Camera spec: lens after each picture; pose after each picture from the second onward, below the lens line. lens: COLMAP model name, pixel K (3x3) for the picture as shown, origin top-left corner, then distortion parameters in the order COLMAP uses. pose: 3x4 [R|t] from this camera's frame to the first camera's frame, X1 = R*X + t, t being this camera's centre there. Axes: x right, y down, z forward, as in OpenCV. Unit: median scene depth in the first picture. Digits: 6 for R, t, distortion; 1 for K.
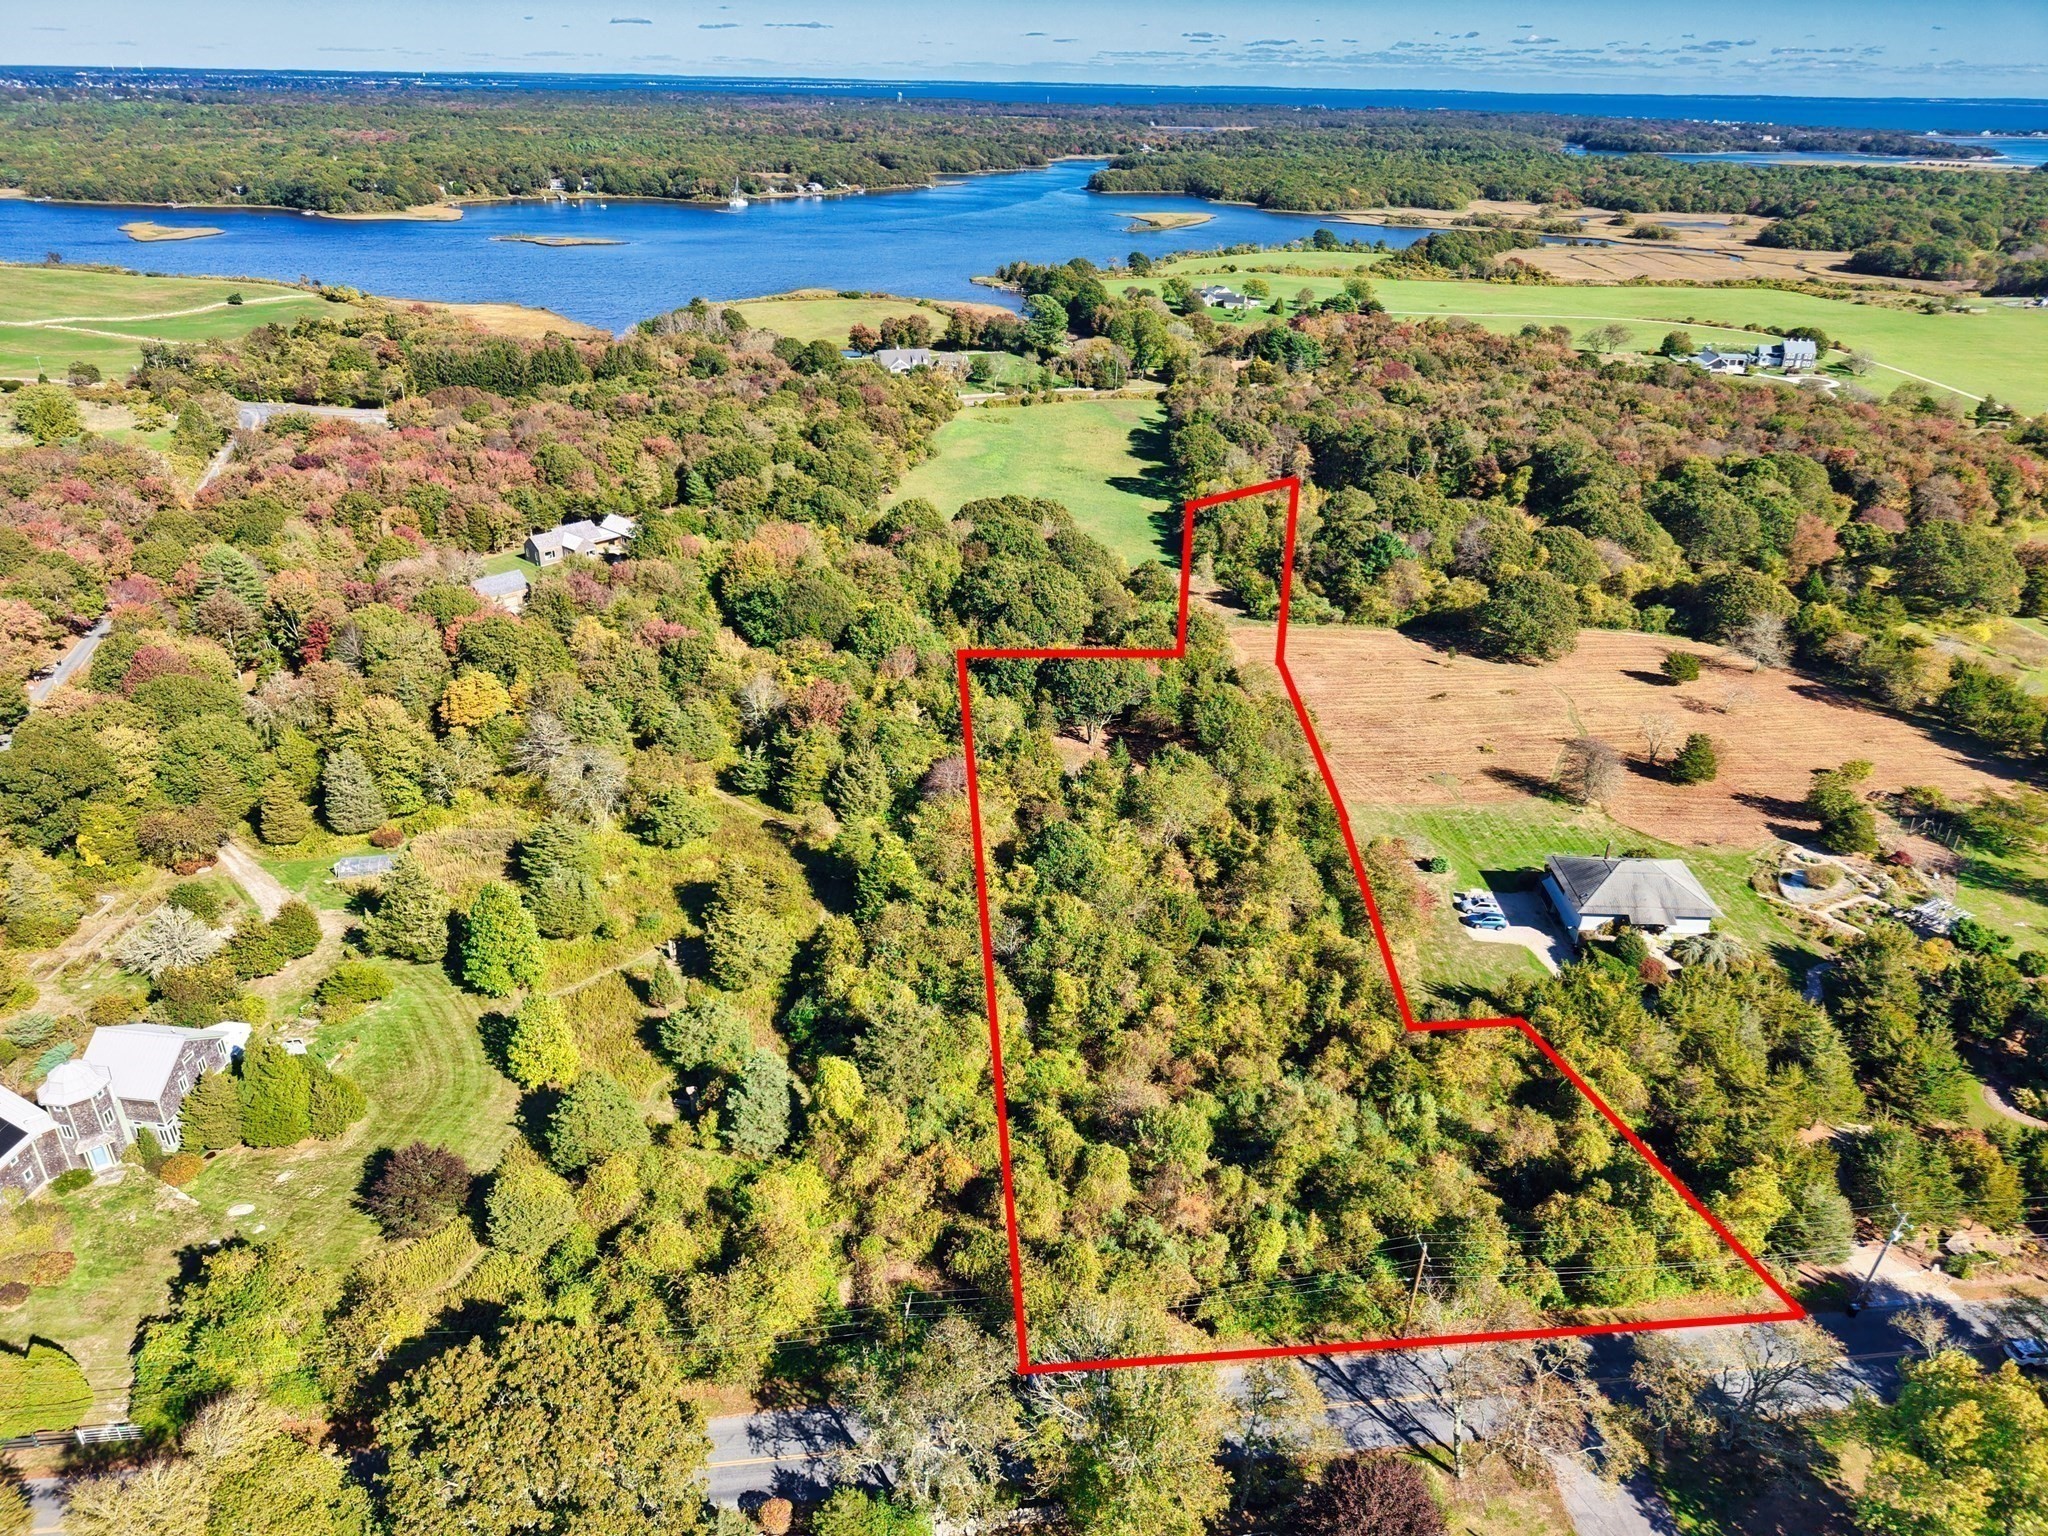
lens RADIAL K [[1418.2, 0, 1024.0], [0, 1418.2, 768.0], [0, 0, 1]] dist [0.002564, -0.003562]
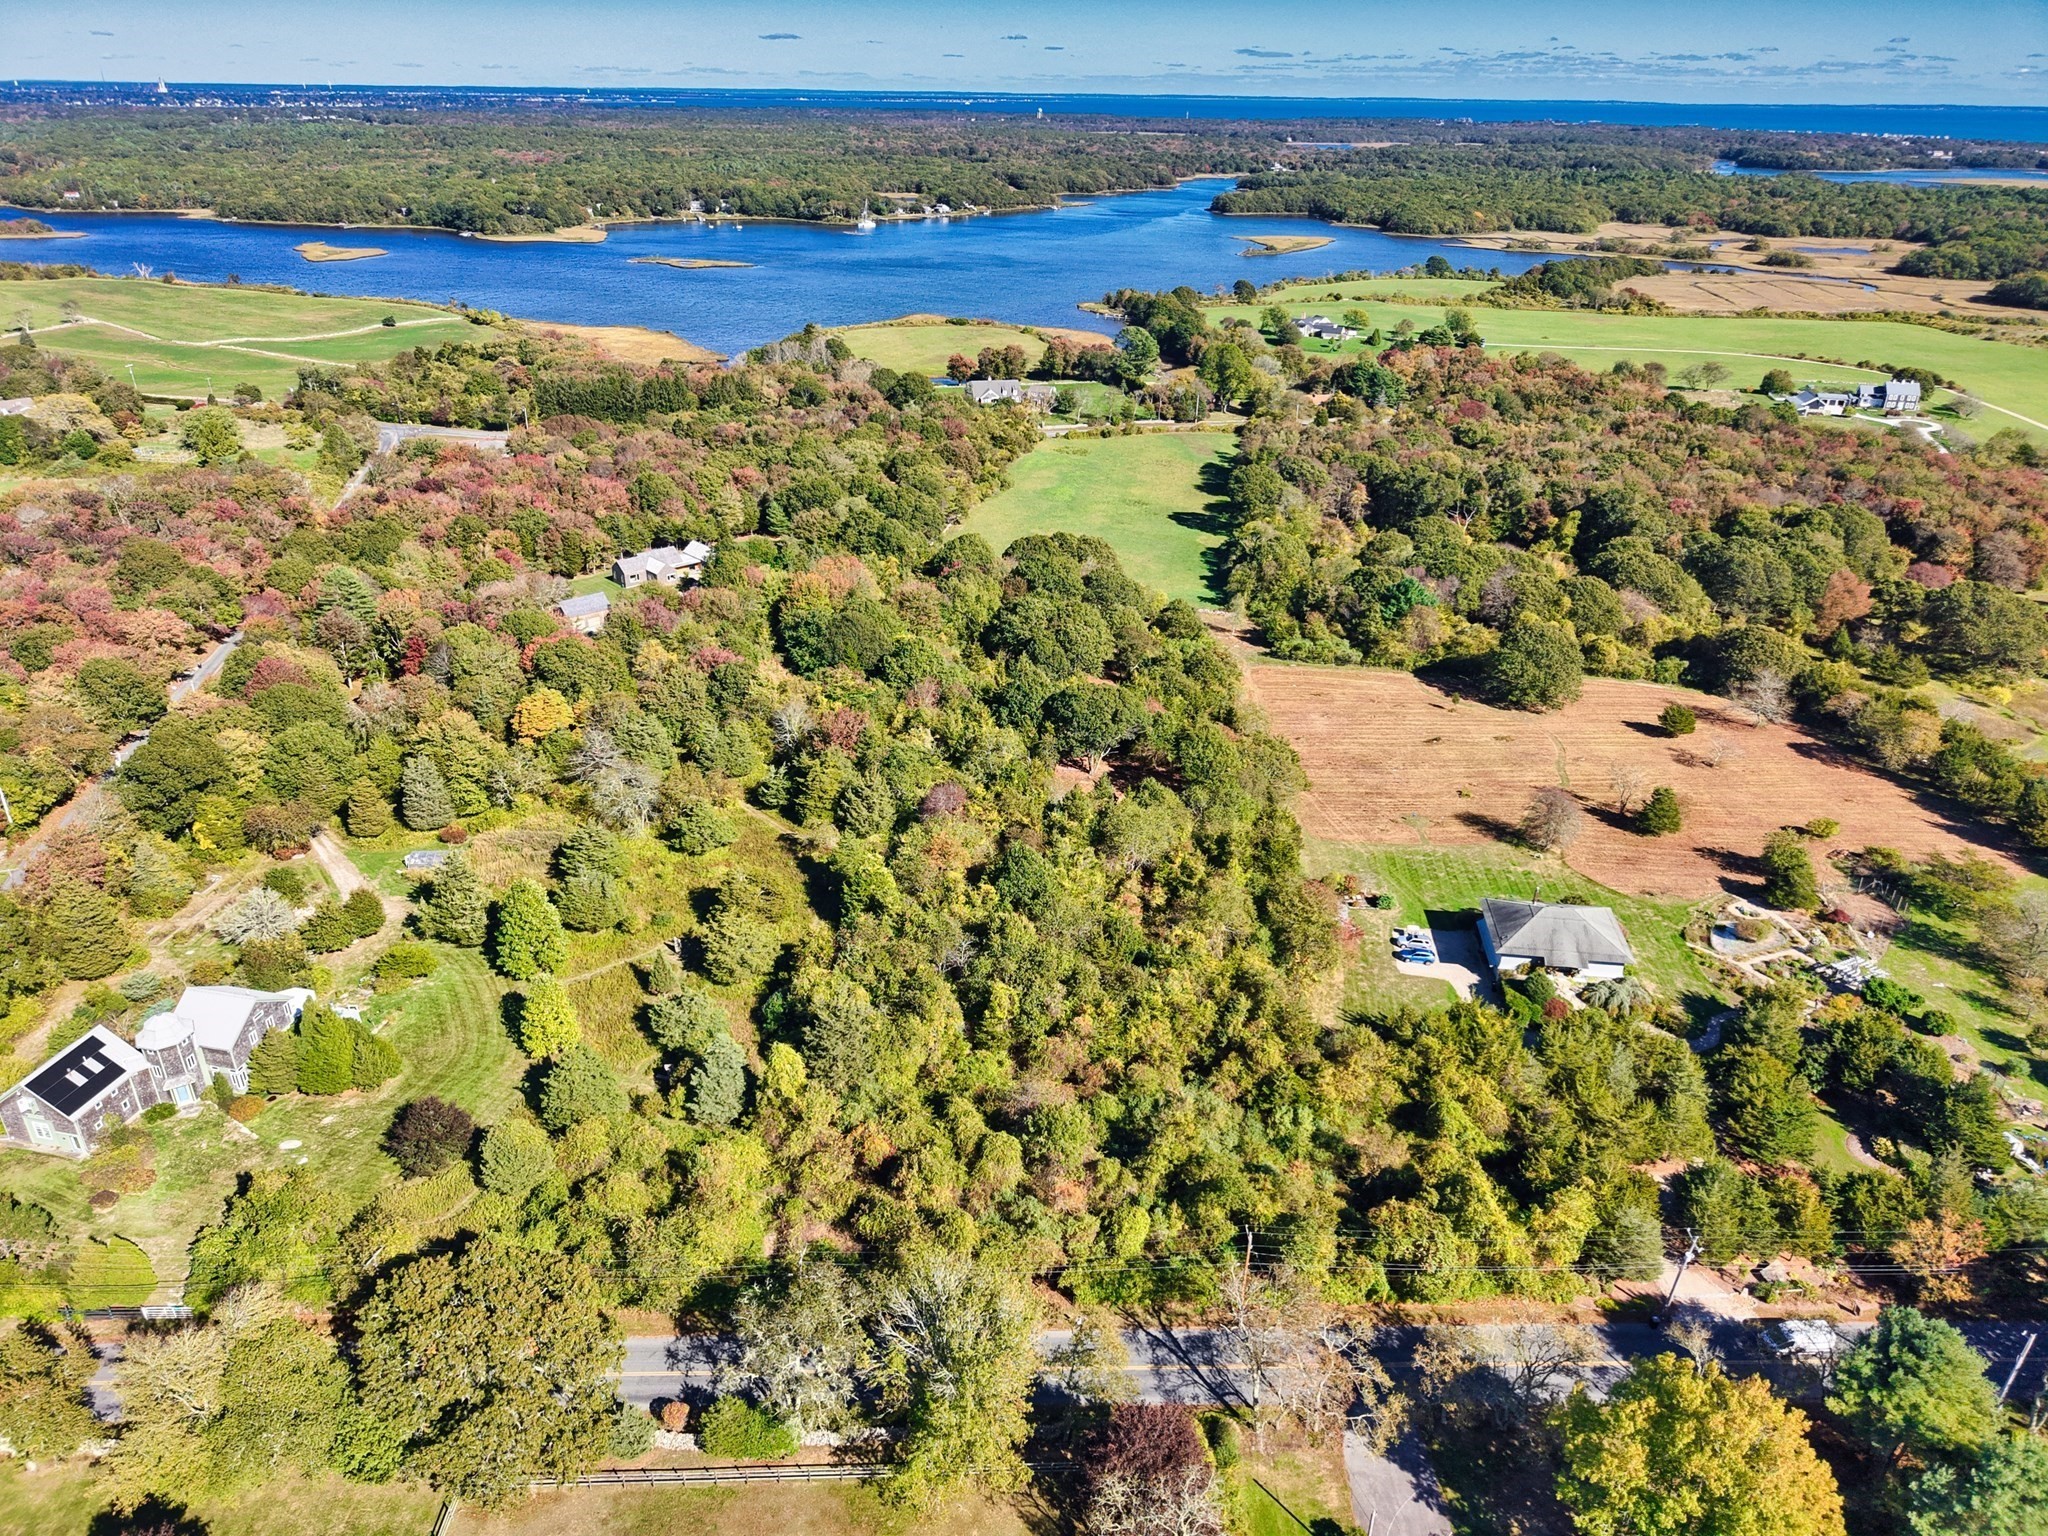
lens RADIAL K [[1438.9, 0, 1024.0], [0, 1438.9, 768.0], [0, 0, 1]] dist [0.008981, -0.009961]
pose [[0.994657, 0.037162, -0.096316, 0.088828], [-0.037846, 0.999270, -0.005287, -0.012237], [0.096049, 0.008904, 0.995337, -0.081069]]
